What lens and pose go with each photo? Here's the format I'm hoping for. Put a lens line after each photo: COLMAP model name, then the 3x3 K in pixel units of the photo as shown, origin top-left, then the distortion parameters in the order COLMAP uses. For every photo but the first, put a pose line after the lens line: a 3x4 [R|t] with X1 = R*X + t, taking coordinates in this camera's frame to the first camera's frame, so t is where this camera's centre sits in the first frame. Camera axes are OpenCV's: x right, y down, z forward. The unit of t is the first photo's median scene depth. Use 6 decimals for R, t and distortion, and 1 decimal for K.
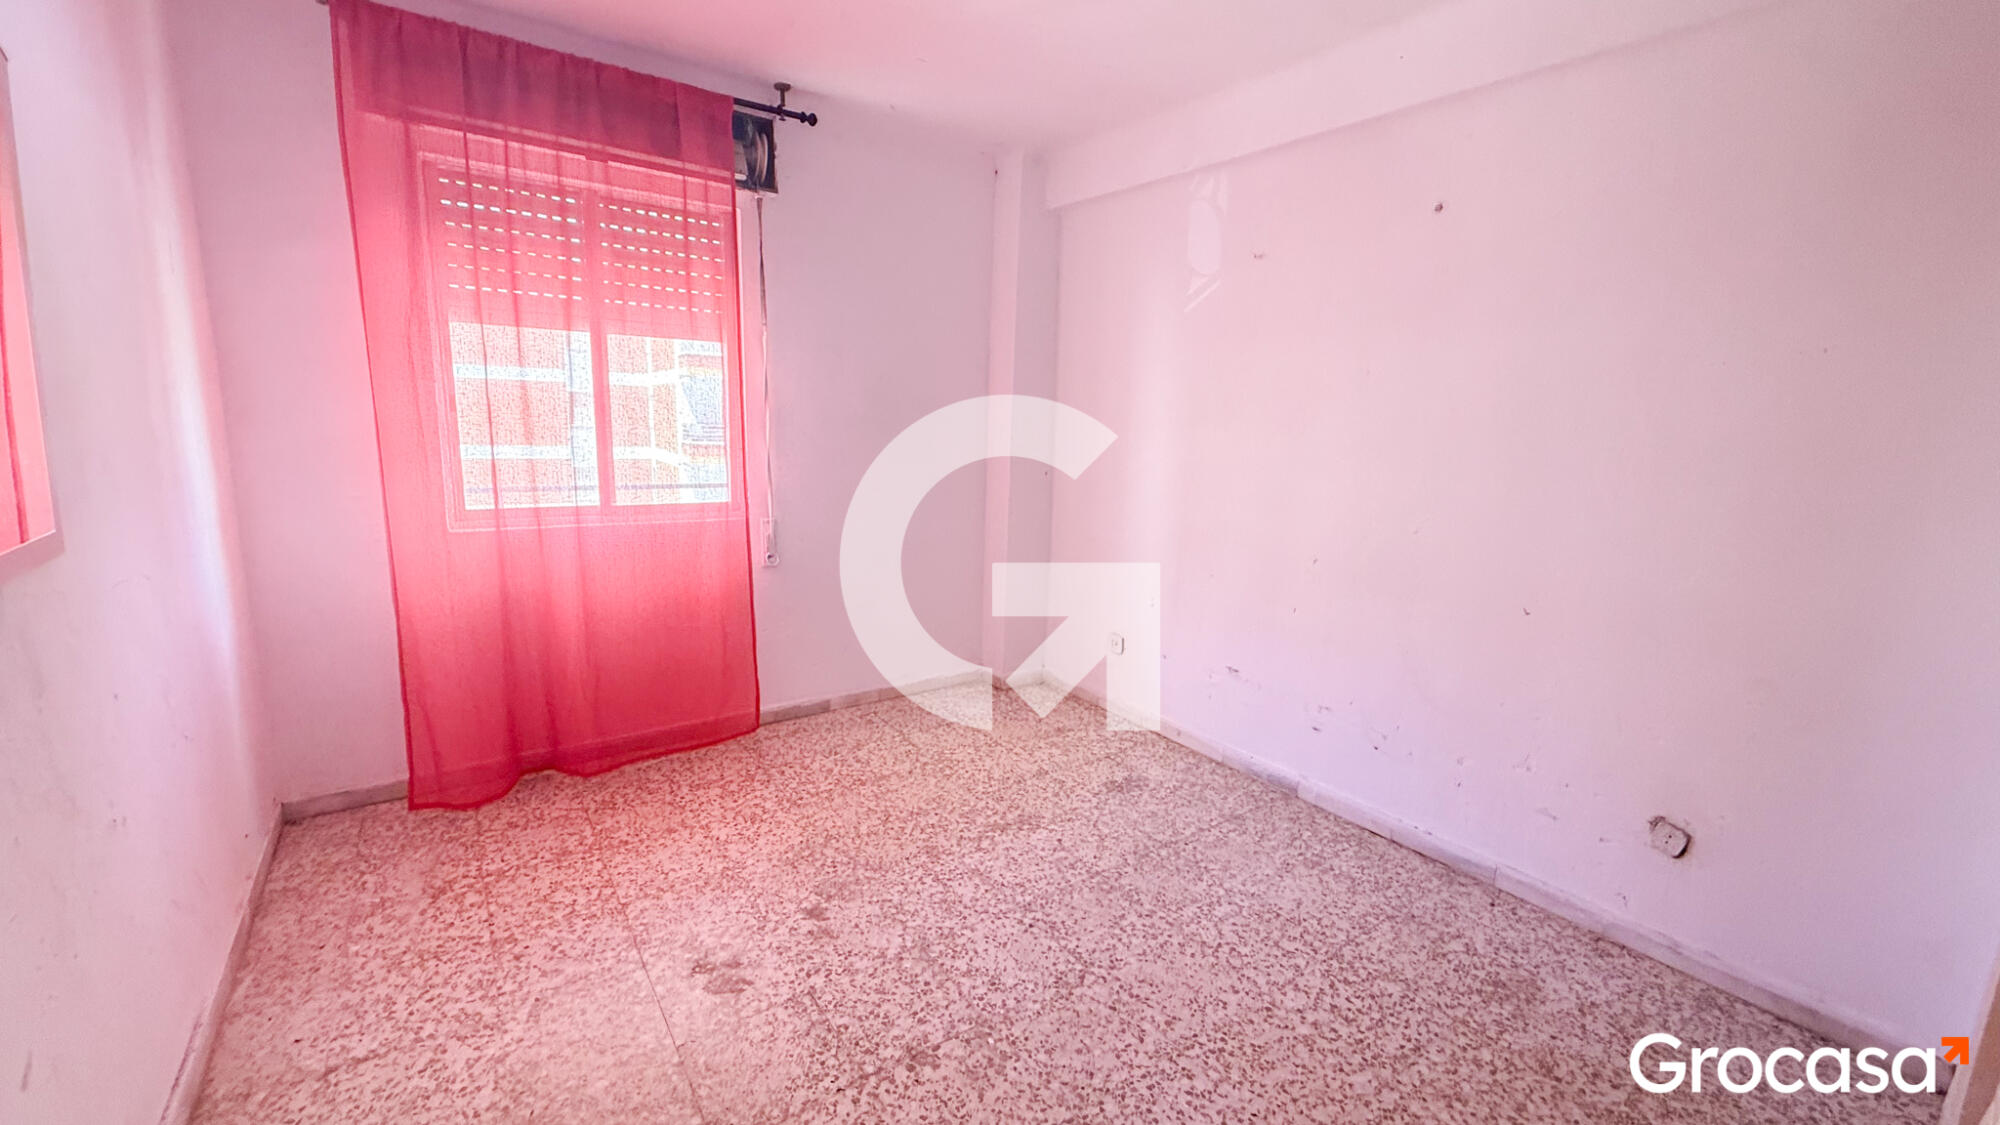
lens RADIAL K [[788.2, 0, 997.3], [0, 788.2, 559.0], [0, 0, 1]] dist [0.000215, -0.000266]
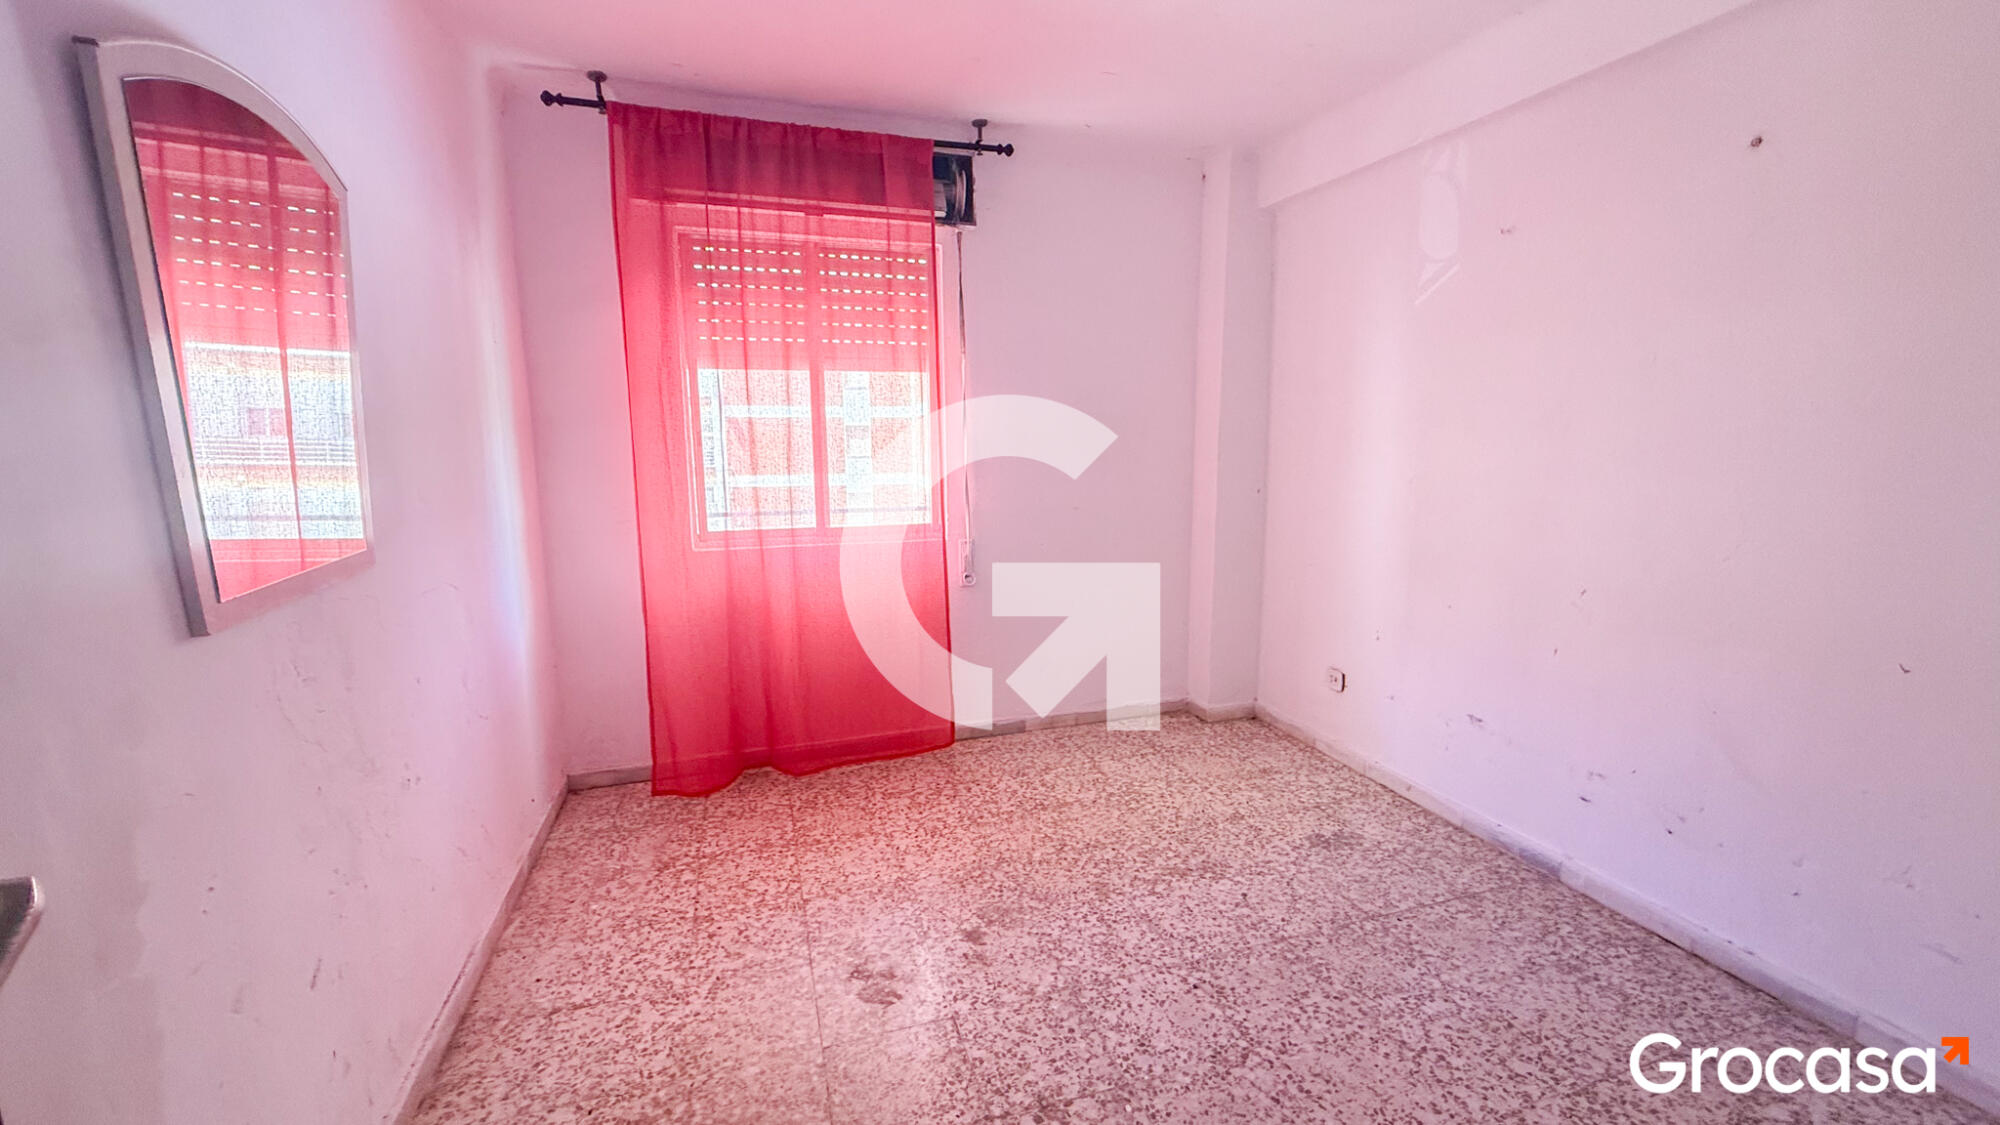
lens RADIAL K [[788.2, 0, 1000.3], [0, 788.2, 560.1], [0, 0, 1]] dist [0.000215, -0.000266]
pose [[0.953245, 0.009765, -0.302041, 0.085881], [-0.017034, 0.999625, -0.021442, -0.004187], [0.301718, 0.025584, 0.953054, 0.043775]]
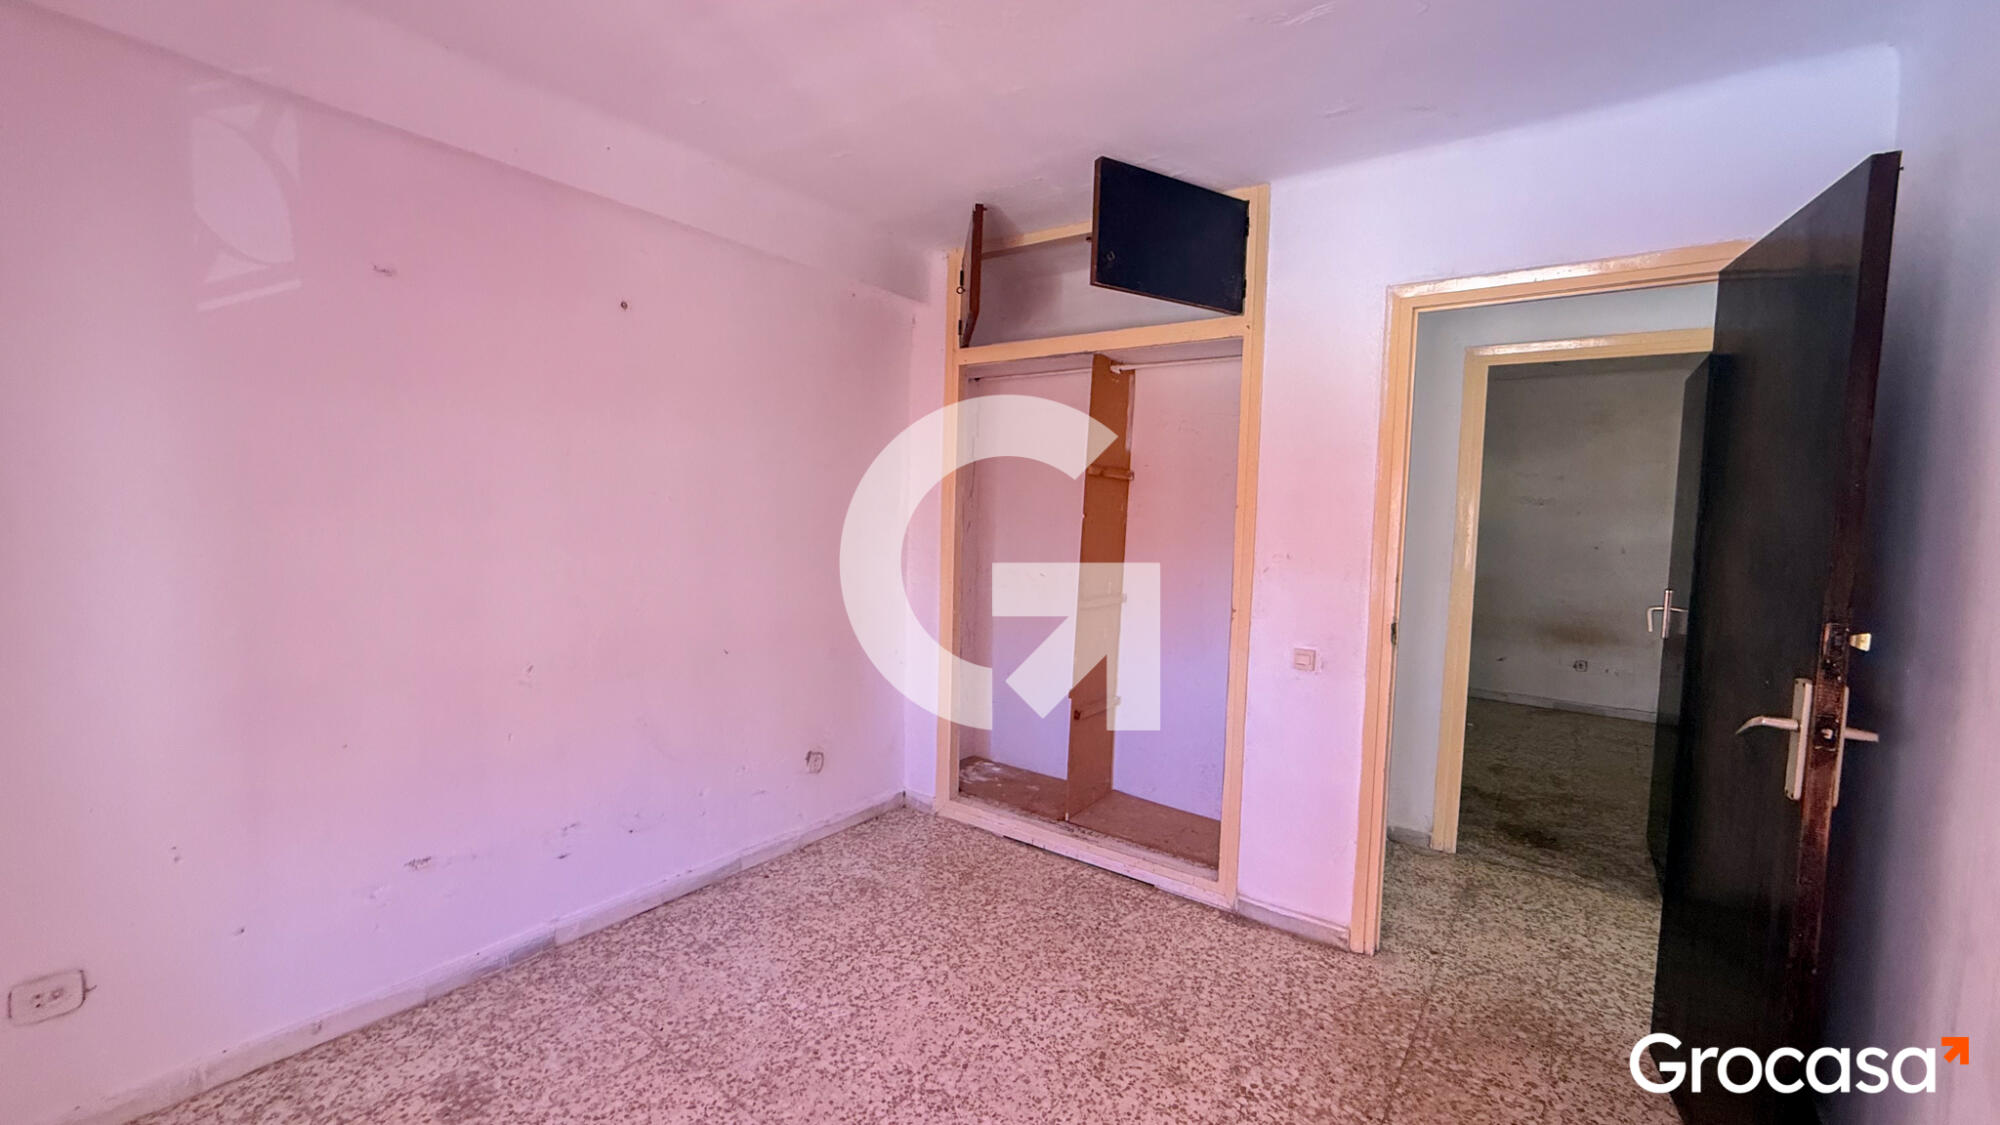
lens RADIAL K [[788.2, 0, 1000.3], [0, 788.2, 562.7], [0, 0, 1]] dist [0.000215, -0.000266]
pose [[-0.299146, -0.104920, 0.948422, -0.615985], [0.134895, 0.979304, 0.150884, -0.194490], [-0.944624, 0.173074, -0.278802, 0.859770]]
